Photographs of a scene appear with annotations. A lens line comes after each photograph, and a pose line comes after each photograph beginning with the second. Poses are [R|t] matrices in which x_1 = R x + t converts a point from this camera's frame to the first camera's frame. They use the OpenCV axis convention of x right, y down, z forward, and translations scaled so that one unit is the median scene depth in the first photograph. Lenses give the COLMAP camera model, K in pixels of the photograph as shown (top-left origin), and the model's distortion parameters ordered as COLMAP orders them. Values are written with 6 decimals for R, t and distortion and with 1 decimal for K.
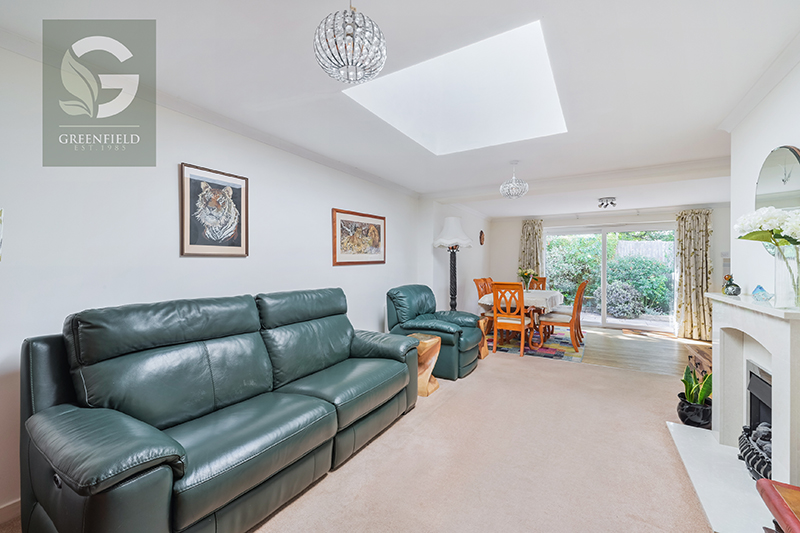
lens RADIAL K [[323.6, 0, 400.4], [0, 323.6, 265.1], [0, 0, 1]] dist [-0.000258, -0.000004]
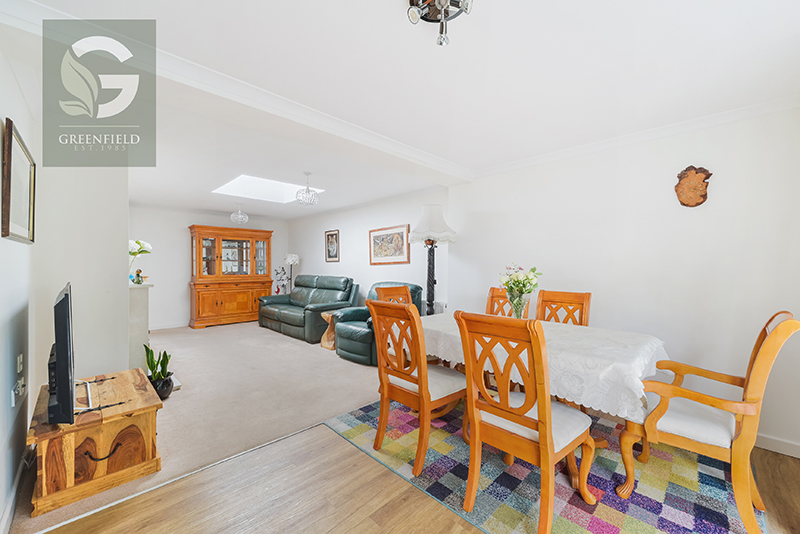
lens RADIAL K [[323.6, 0, 400.4], [0, 323.6, 266.6], [0, 0, 1]] dist [-0.000258, -0.000004]
pose [[-0.242741, 0.001251, -0.970090, 1.295010], [-0.001036, 0.999998, 0.001549, 0.005562], [0.970091, 0.001381, -0.242739, 1.492843]]
